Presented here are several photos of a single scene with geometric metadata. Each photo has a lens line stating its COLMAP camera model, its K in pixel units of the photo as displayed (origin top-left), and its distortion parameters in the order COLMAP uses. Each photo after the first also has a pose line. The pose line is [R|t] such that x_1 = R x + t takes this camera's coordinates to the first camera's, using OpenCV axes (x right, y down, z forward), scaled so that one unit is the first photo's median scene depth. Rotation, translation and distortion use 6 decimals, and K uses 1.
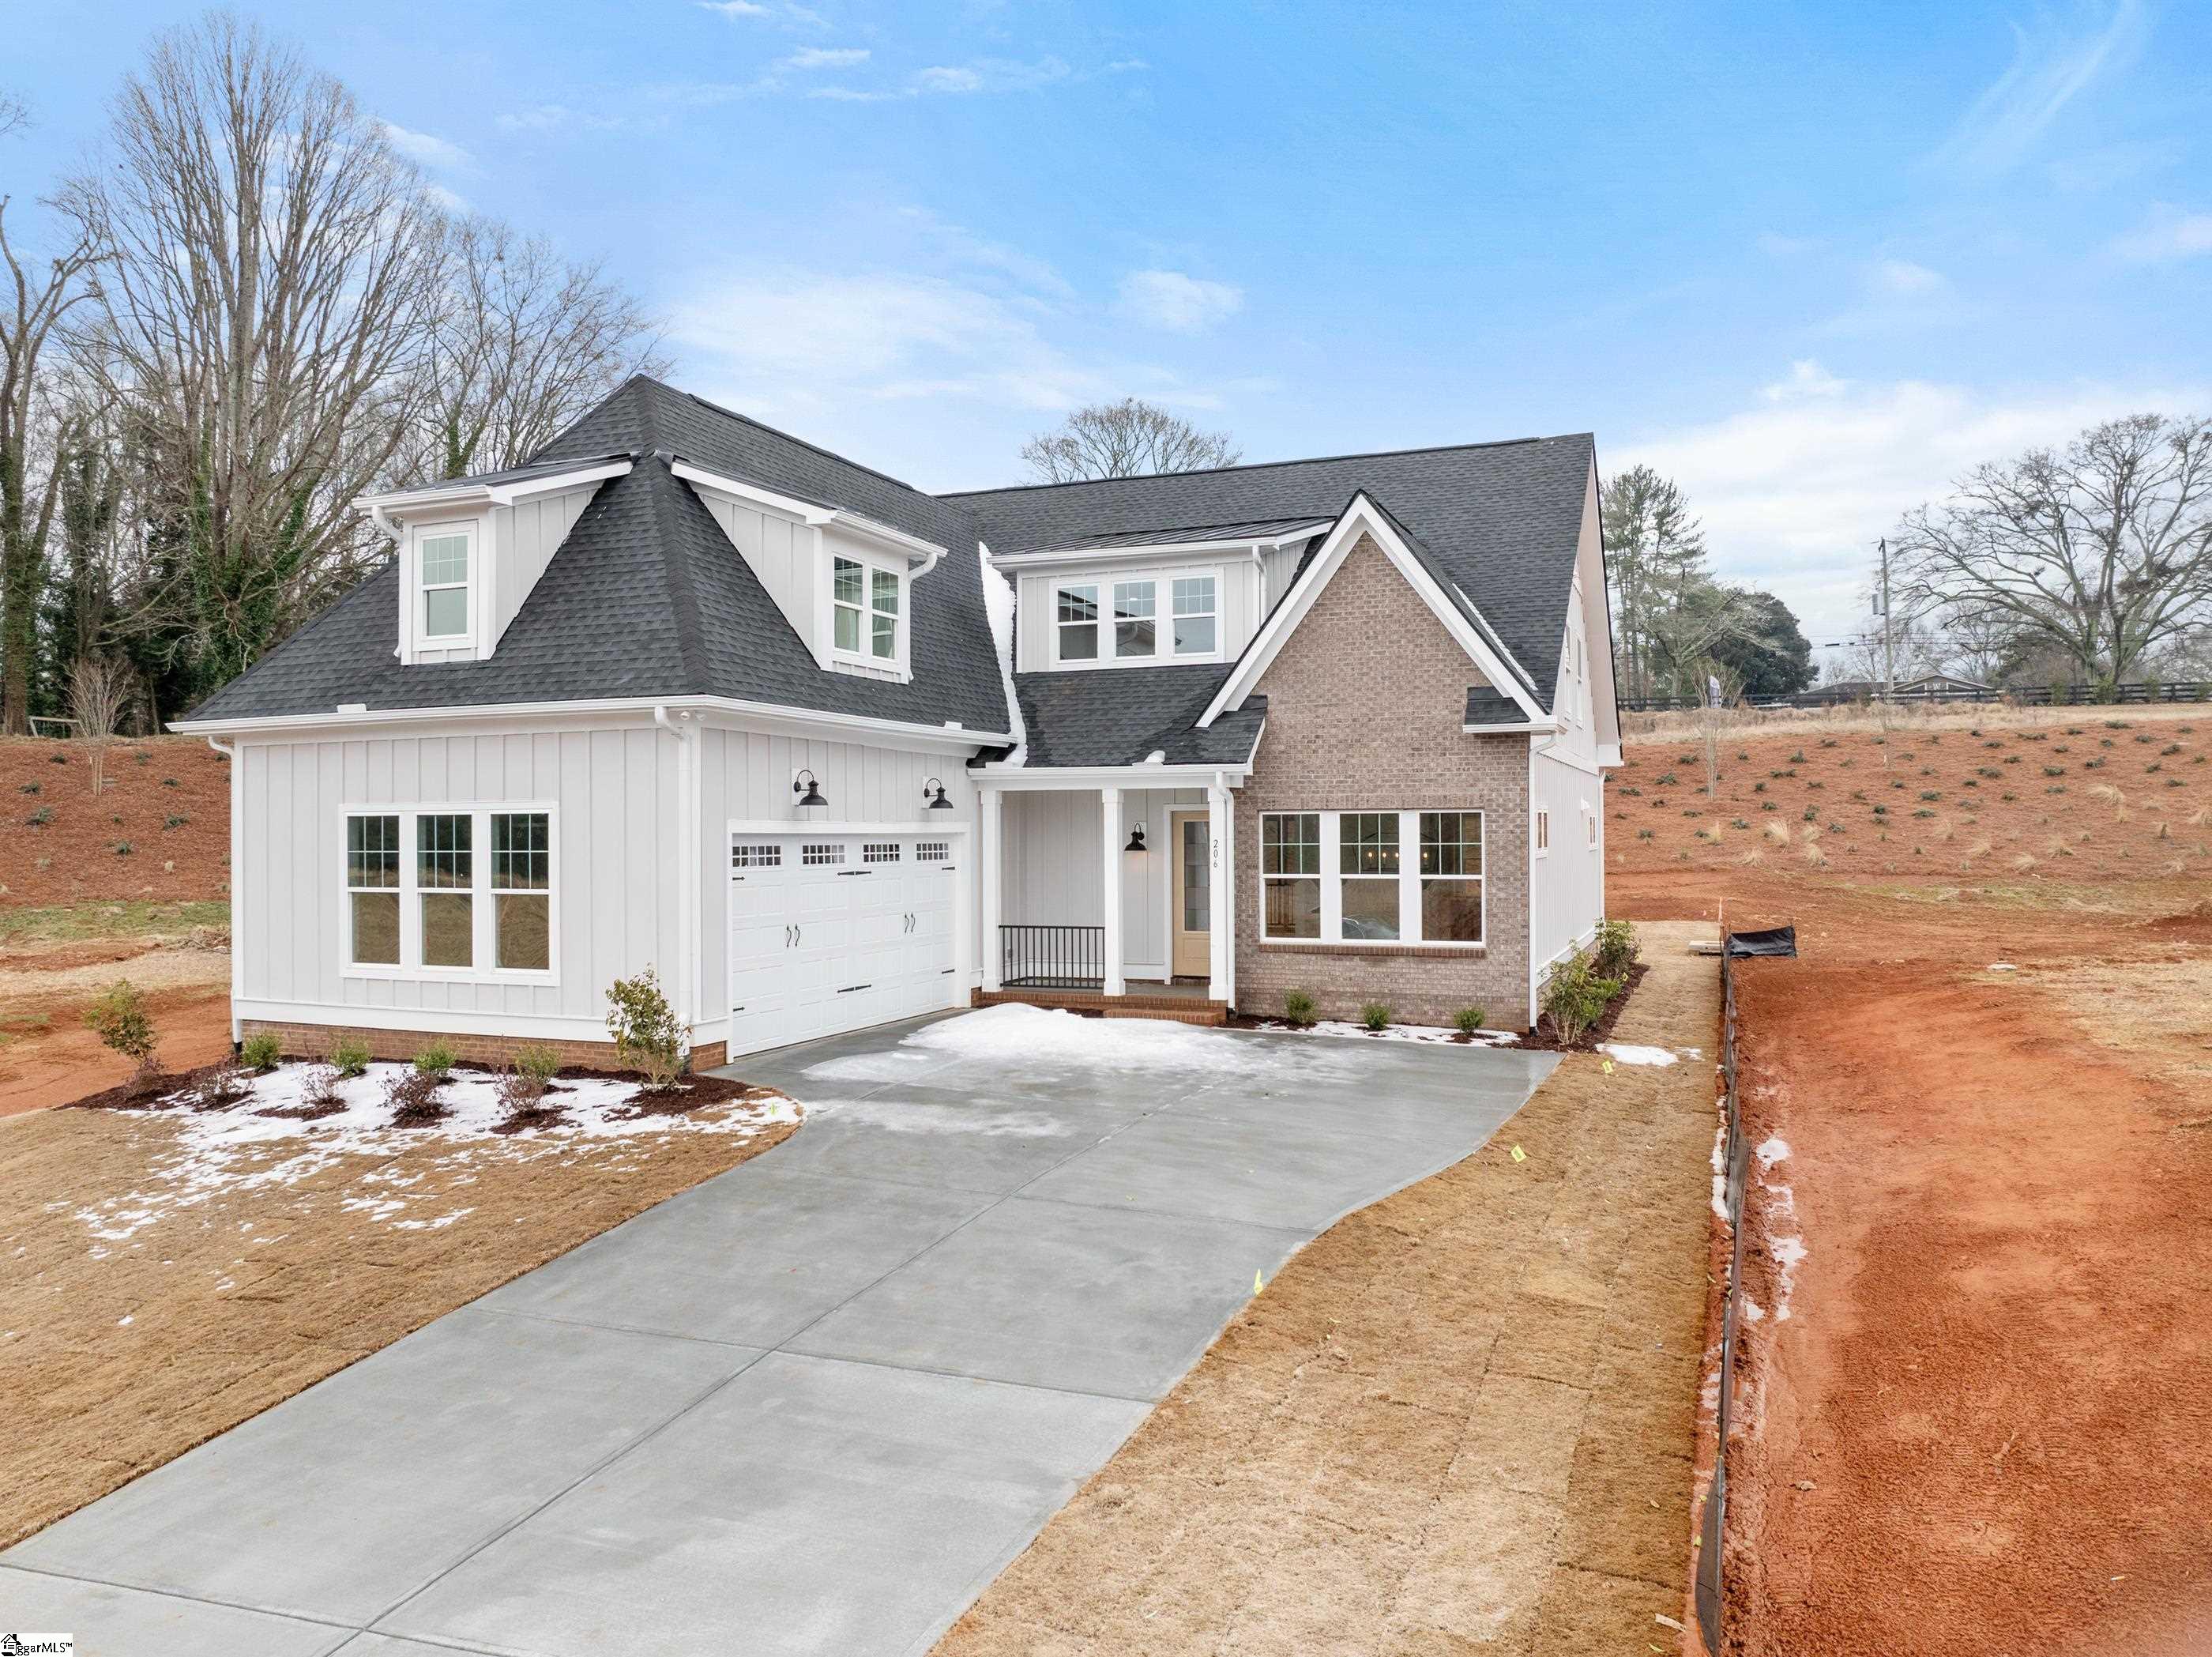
lens RADIAL K [[1564.3, 0, 1109.1], [0, 1564.3, 823.0], [0, 0, 1]] dist [-0.044317, 0.007530]
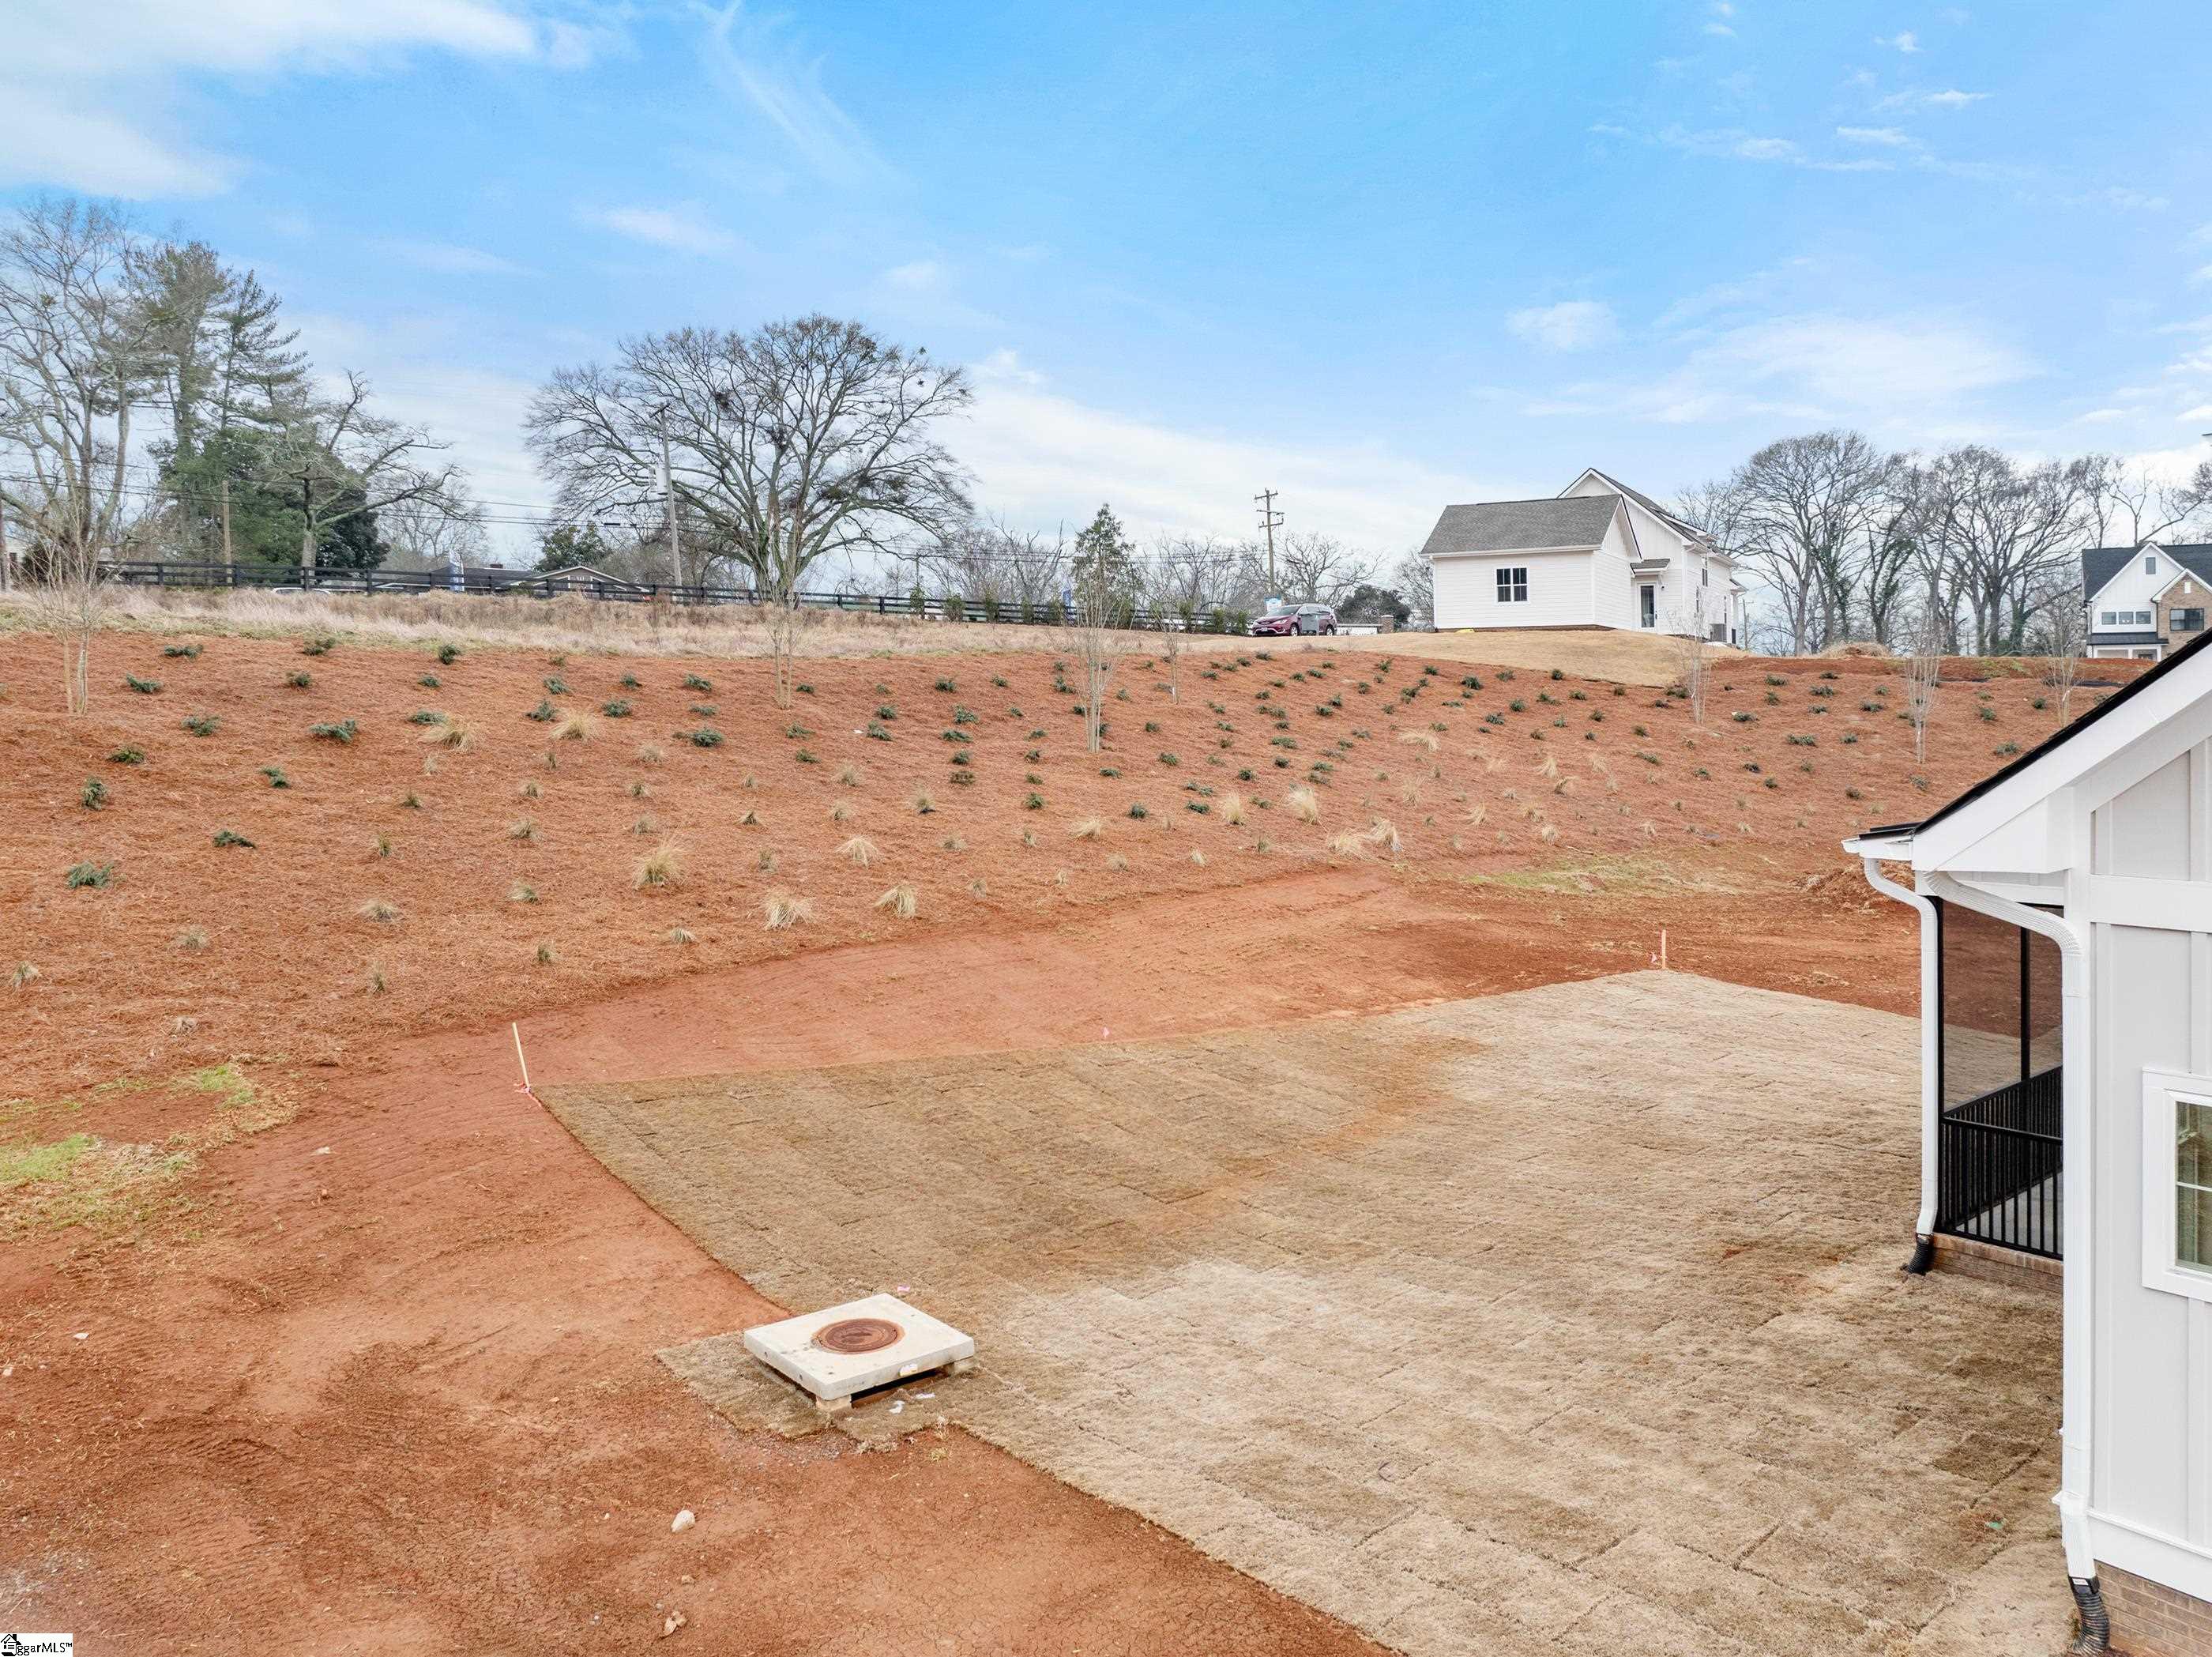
lens RADIAL K [[1564.3, 0, 1109.9], [0, 1564.3, 827.4], [0, 0, 1]] dist [-0.044317, 0.007530]
pose [[0.479025, -0.060807, 0.875693, -0.579123], [-0.003095, 0.997475, 0.070956, -0.085317], [-0.877796, -0.036700, 0.477627, 1.853939]]
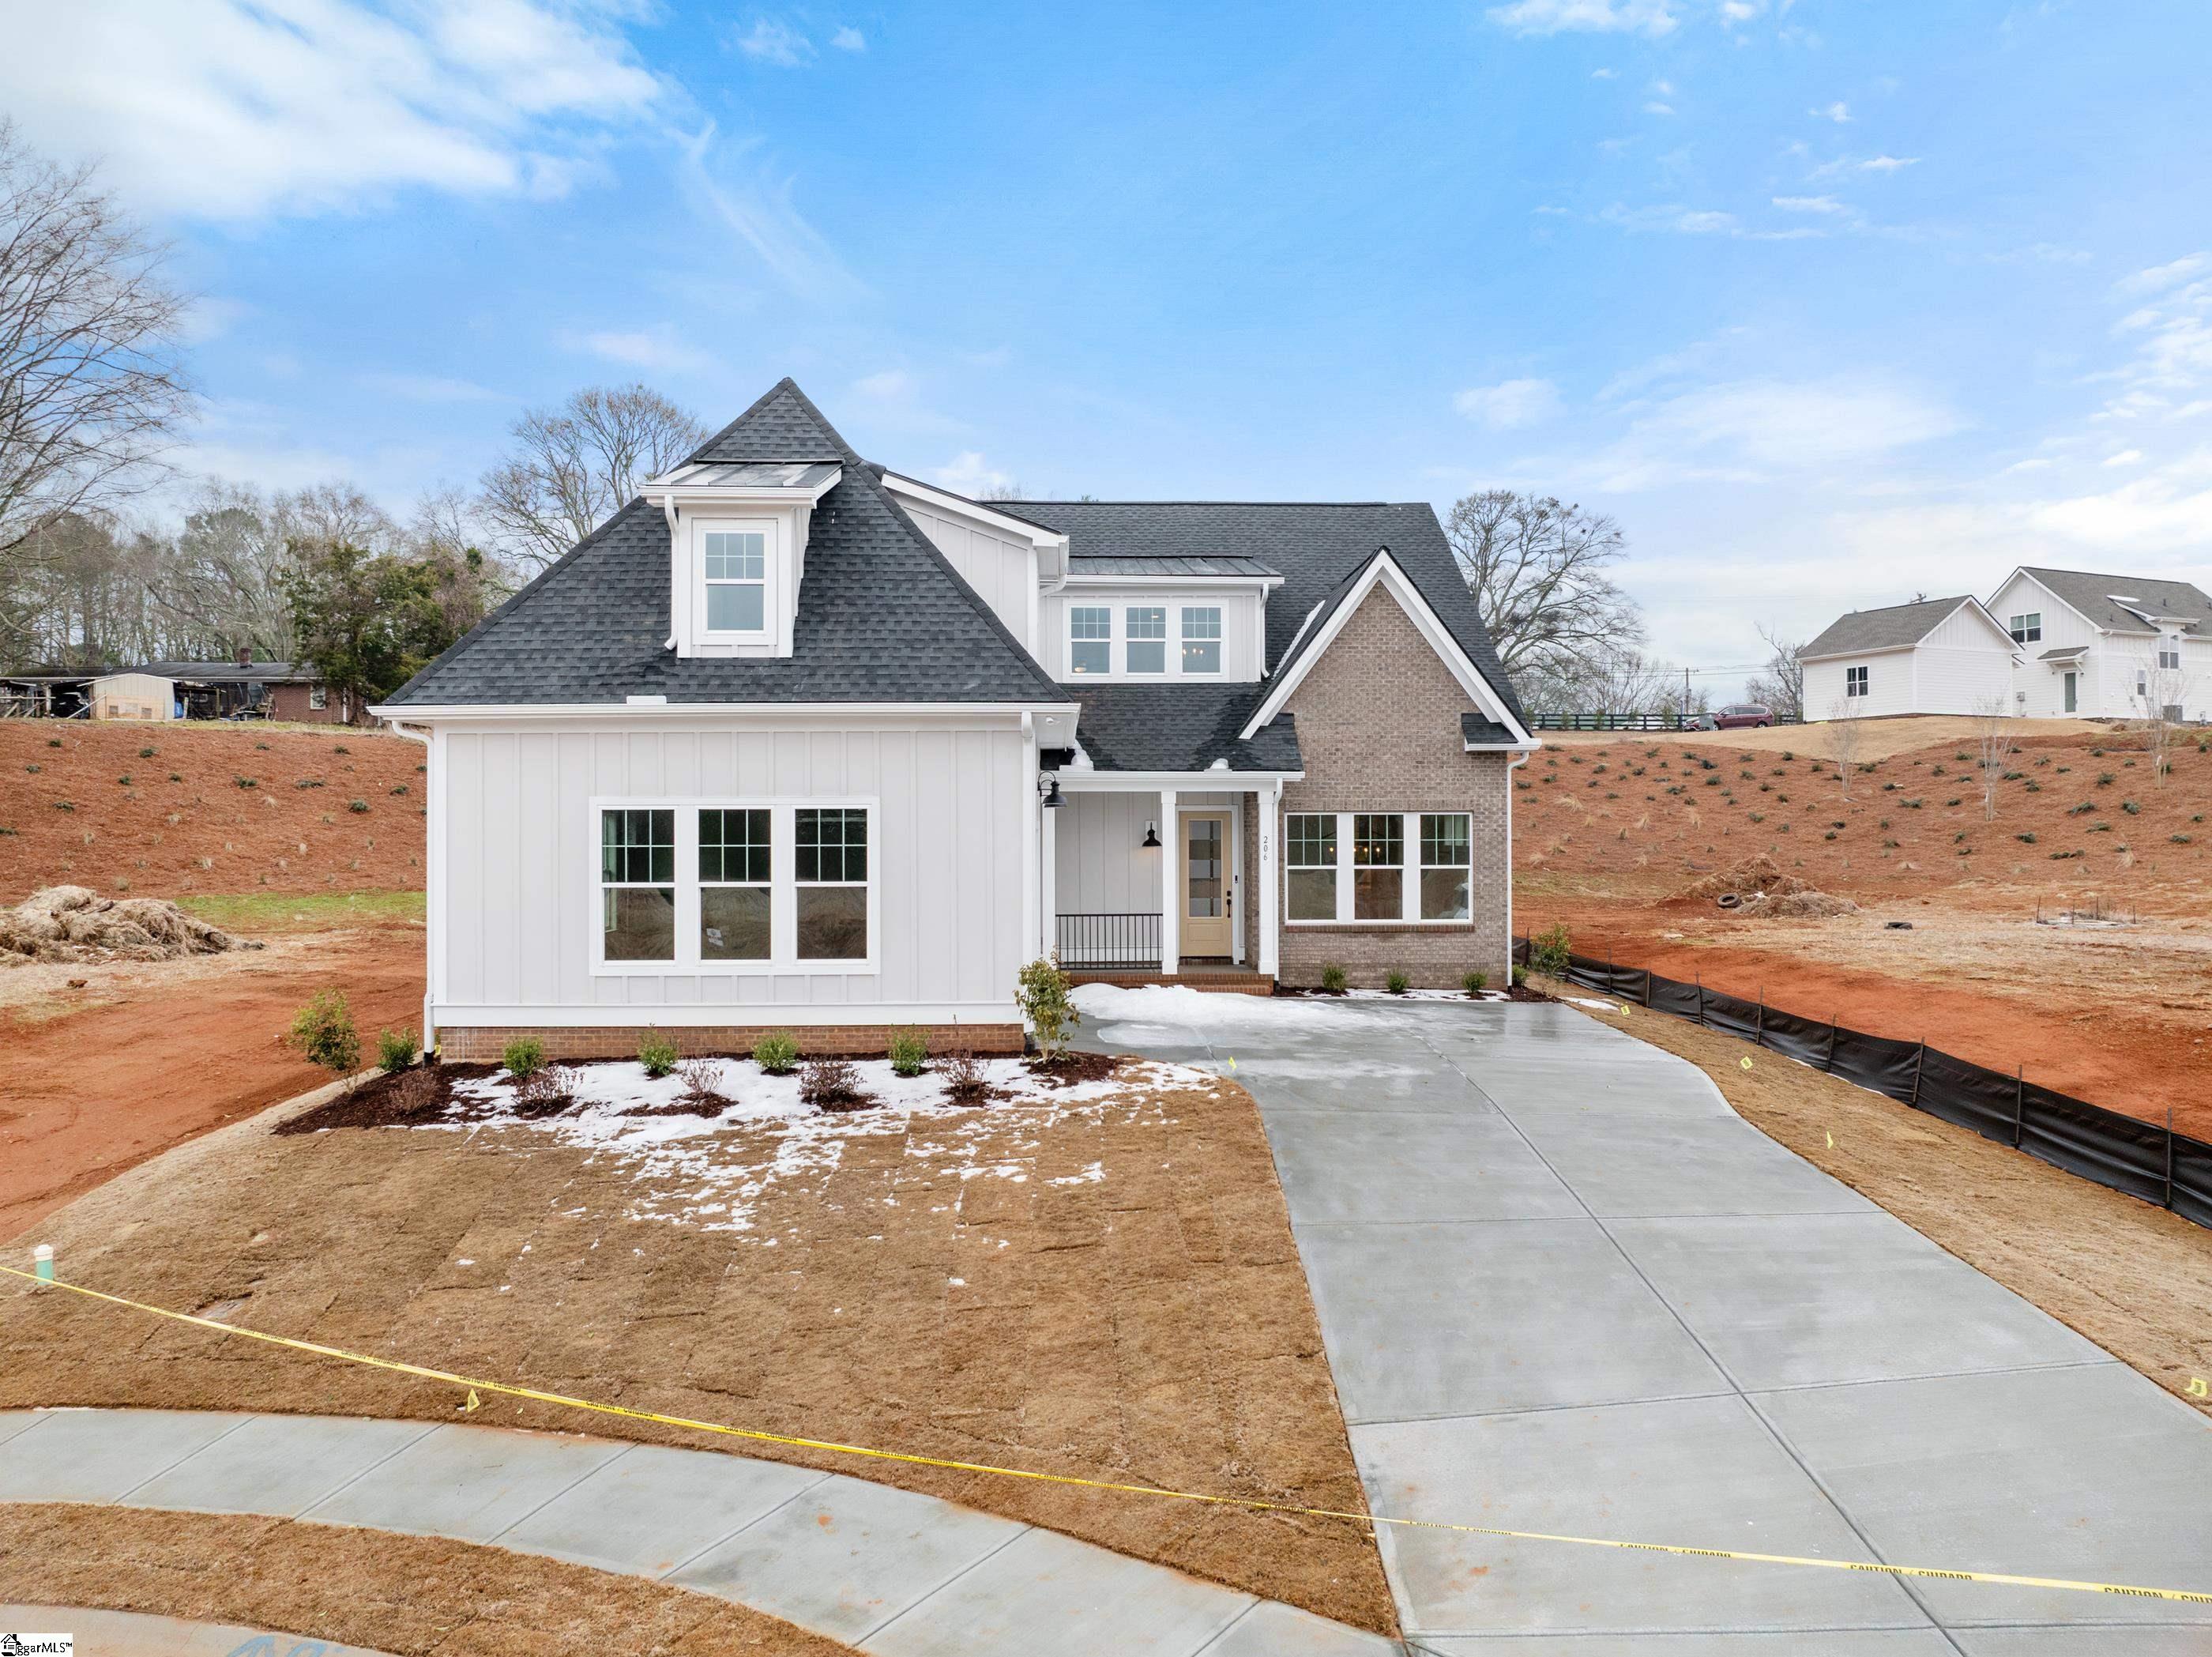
lens RADIAL K [[1564.3, 0, 1109.1], [0, 1564.3, 823.3], [0, 0, 1]] dist [-0.044317, 0.007530]
pose [[0.915046, 0.005278, 0.403315, -0.518596], [-0.004776, 0.999986, -0.002249, 0.004270], [-0.403321, 0.000131, 0.915059, -0.018042]]
